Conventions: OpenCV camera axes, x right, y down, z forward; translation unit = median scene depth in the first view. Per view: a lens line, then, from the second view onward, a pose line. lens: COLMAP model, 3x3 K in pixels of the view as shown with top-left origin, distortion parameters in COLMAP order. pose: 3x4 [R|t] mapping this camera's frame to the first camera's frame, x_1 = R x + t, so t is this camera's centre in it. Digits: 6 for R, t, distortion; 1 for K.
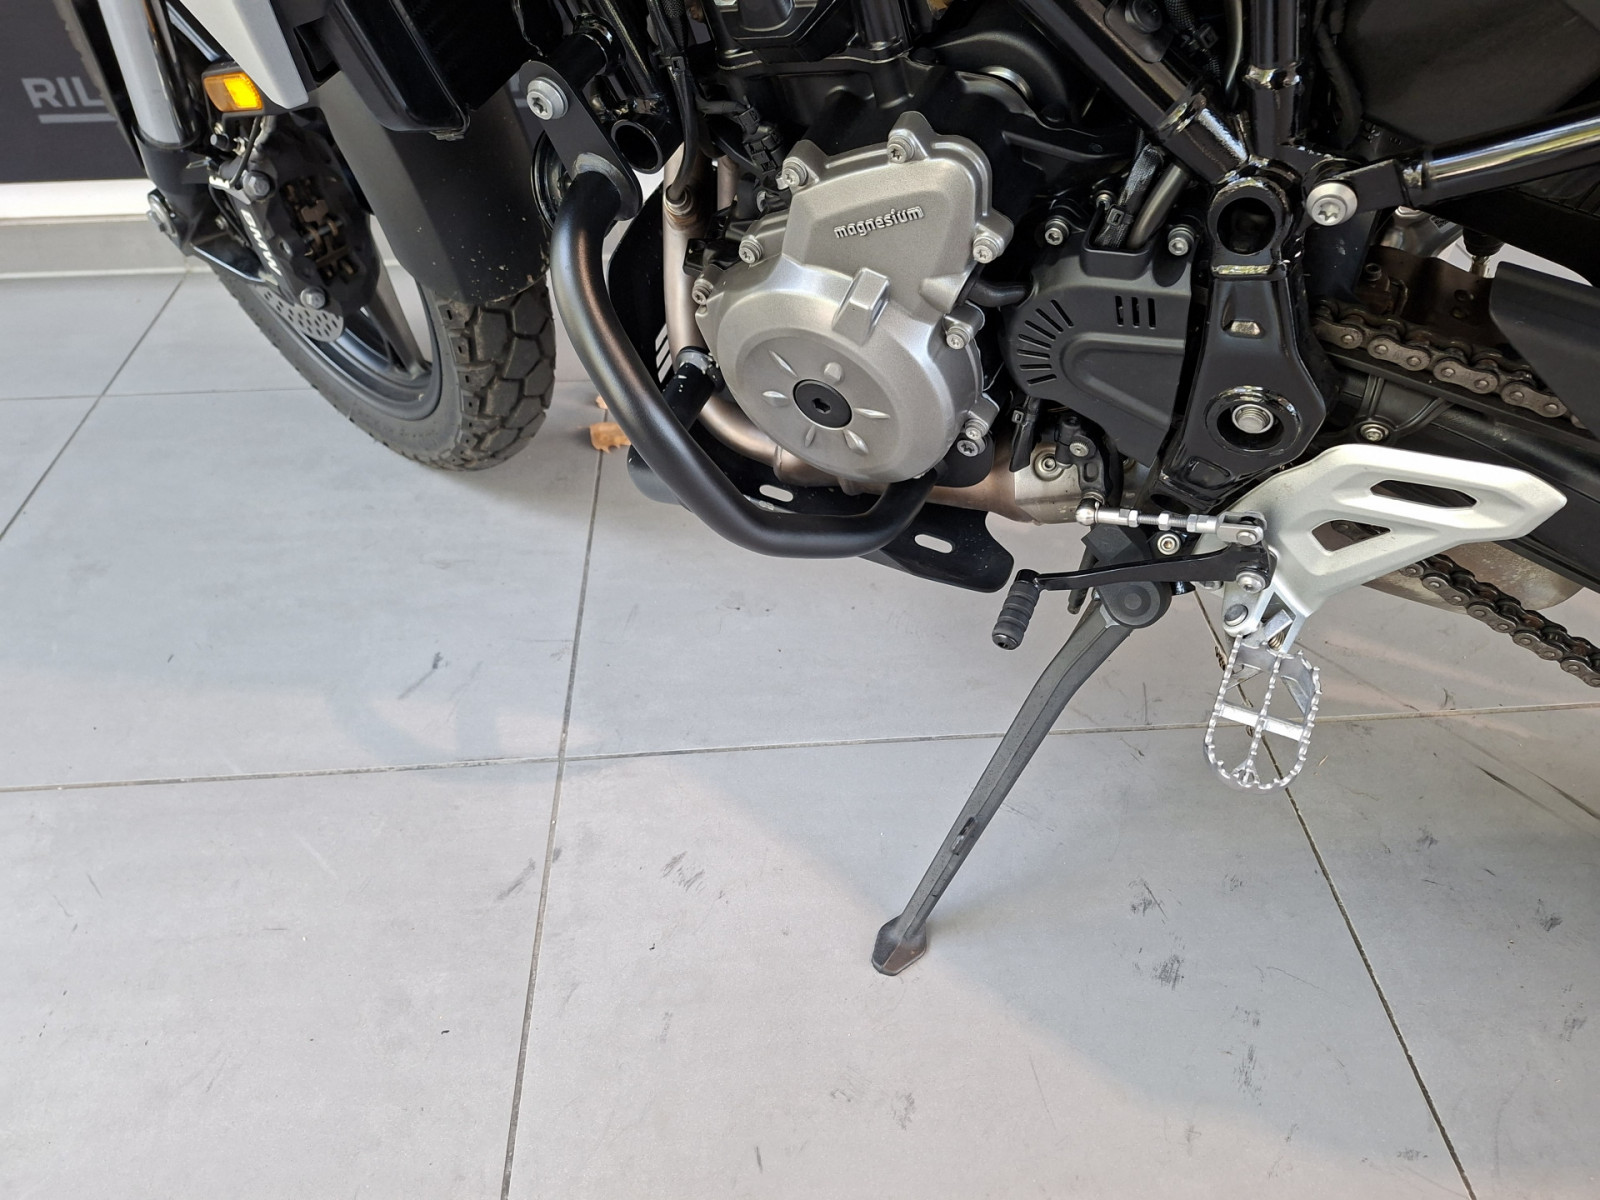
lens RADIAL K [[1122.3, 0, 815.4], [0, 1122.3, 631.0], [0, 0, 1]] dist [0.096738, -0.119526]
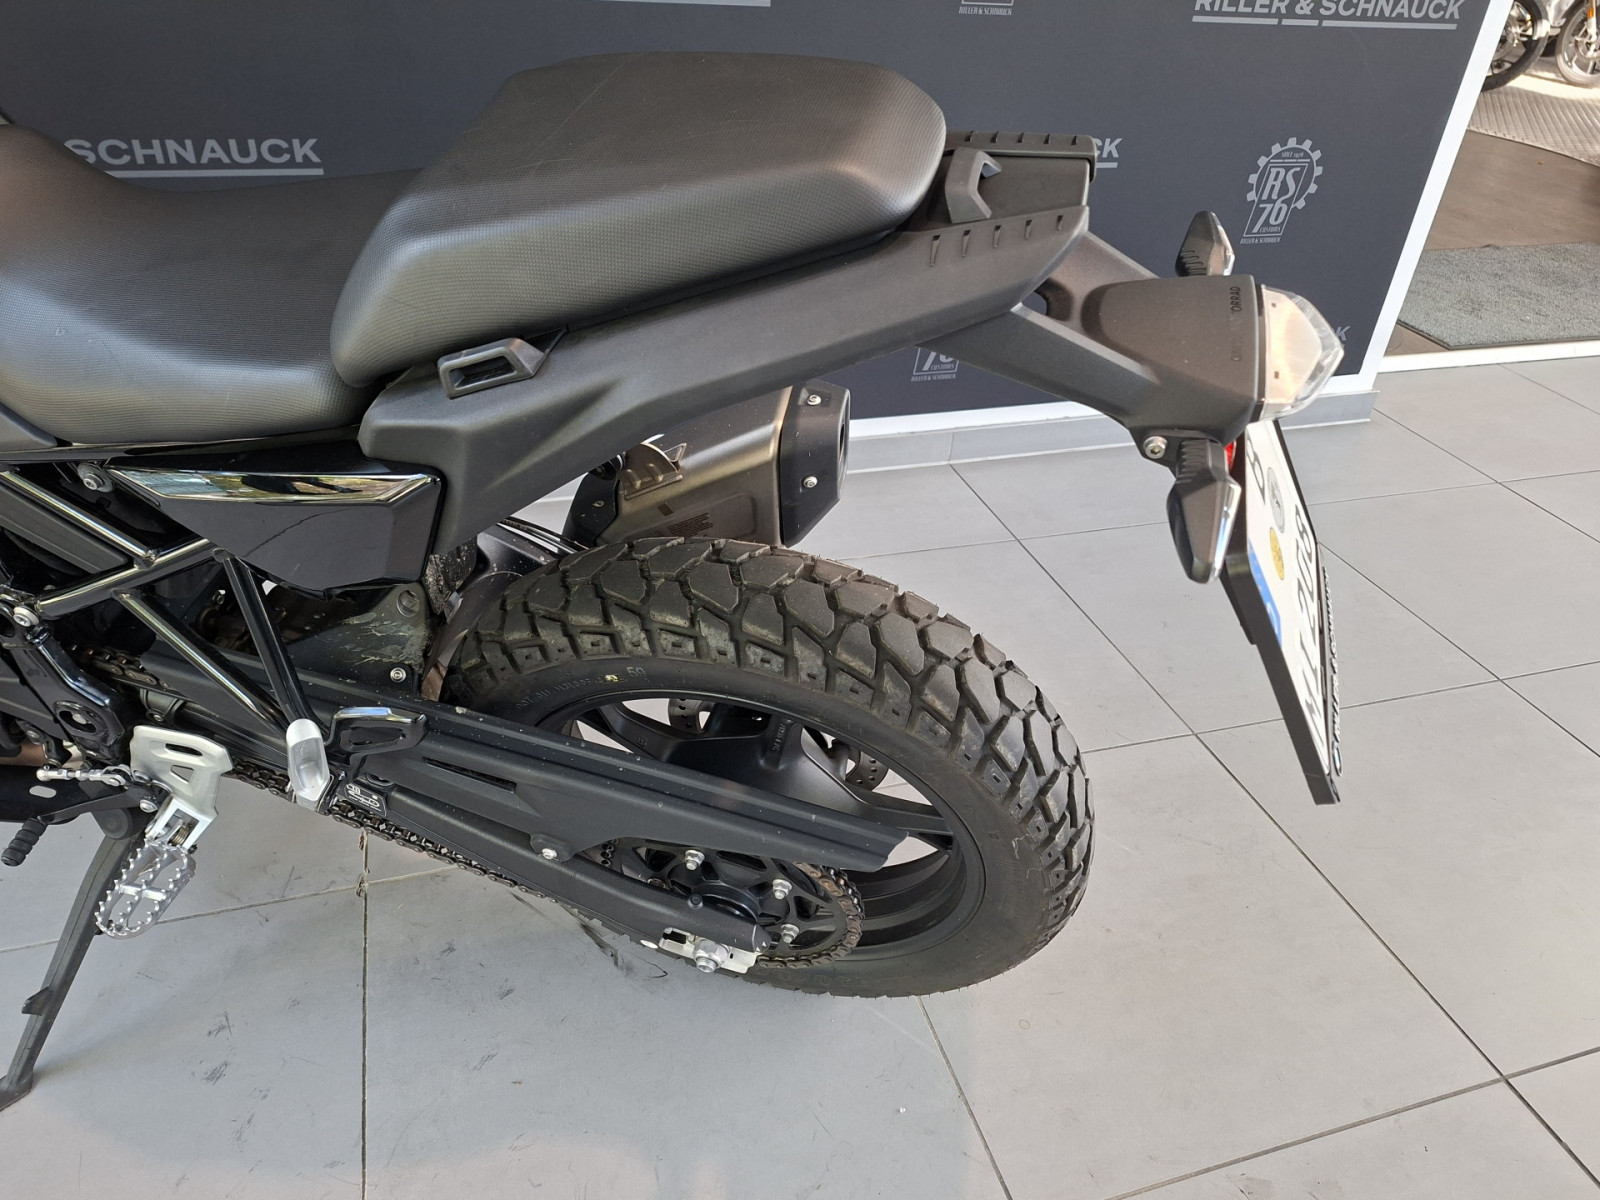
lens RADIAL K [[1131.1, 0, 816.3], [0, 1131.1, 613.2], [0, 0, 1]] dist [0.108144, -0.139926]
pose [[0.968602, -0.084466, 0.233830, 0.800164], [0.123211, 0.979981, -0.156384, 0.055155], [-0.215940, 0.180284, 0.959618, -0.707375]]
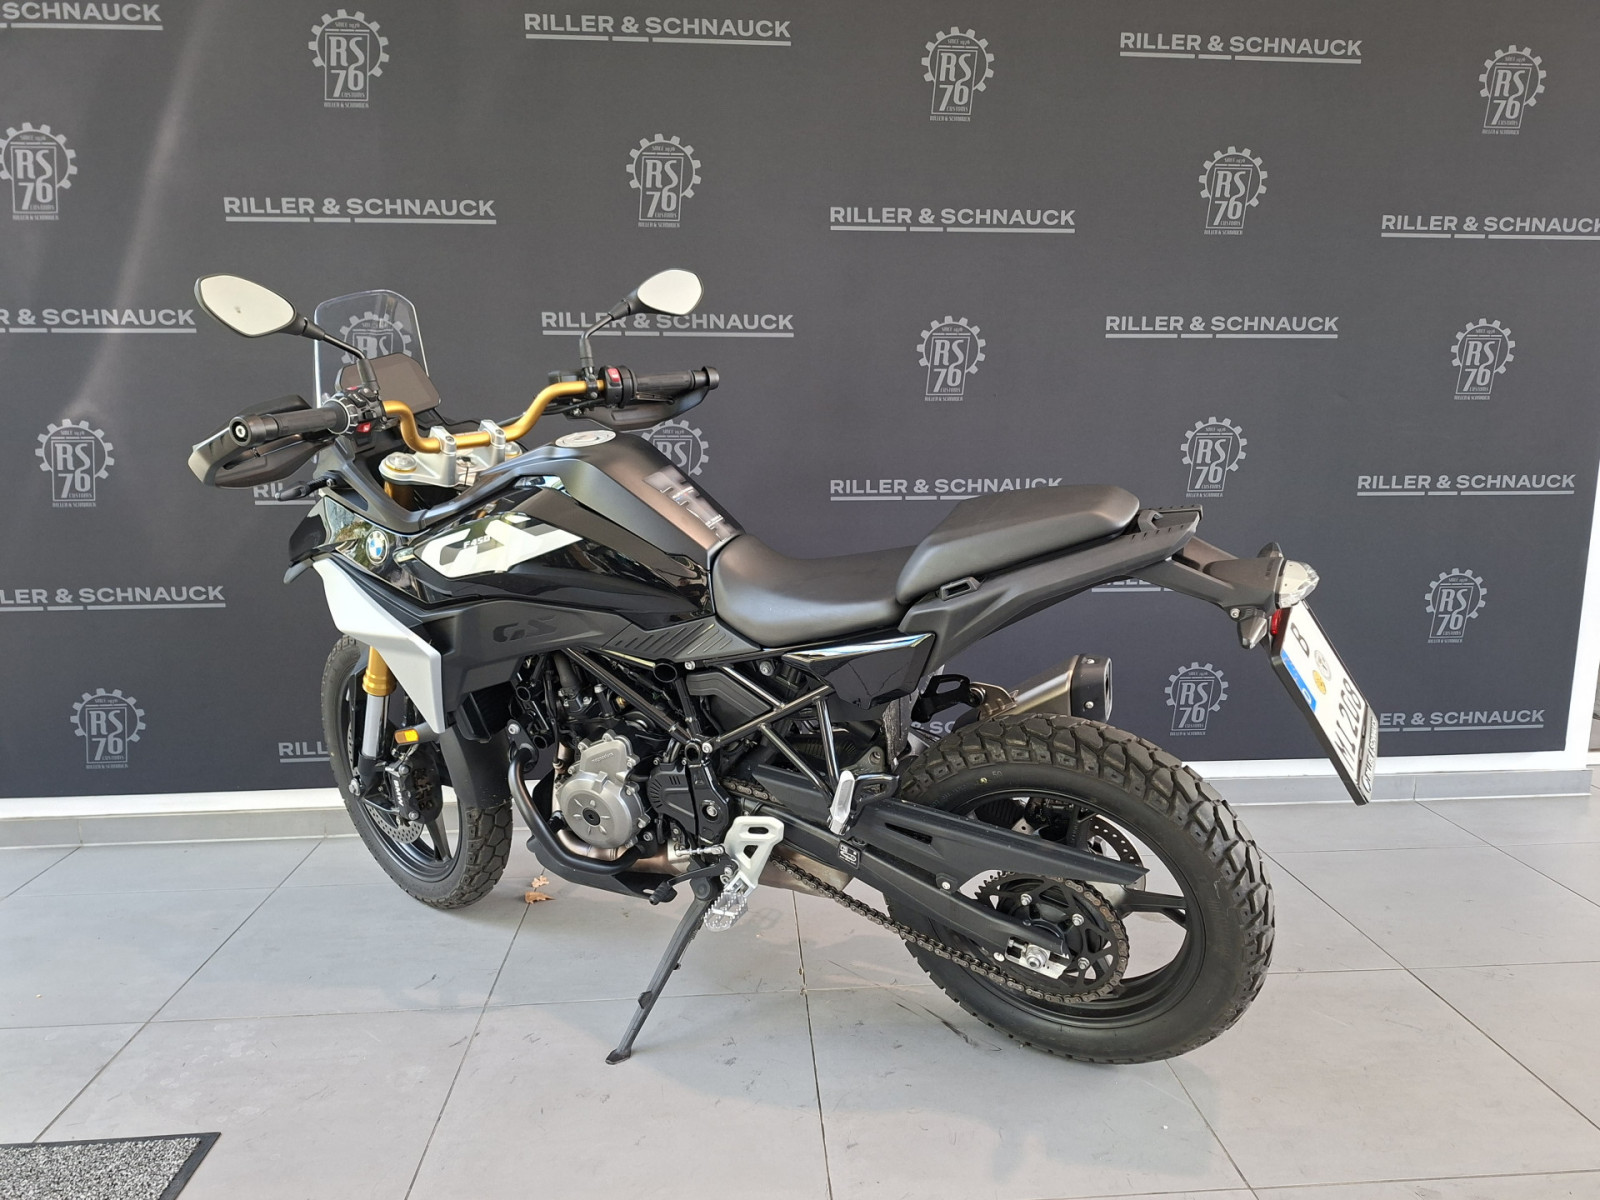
lens RADIAL K [[1131.1, 0, 816.3], [0, 1131.1, 613.2], [0, 0, 1]] dist [0.108144, -0.139926]
pose [[0.999951, -0.005027, 0.008575, 0.505115], [0.008955, 0.830039, -0.557634, 0.913881], [-0.004315, 0.557683, 0.830043, -1.609591]]
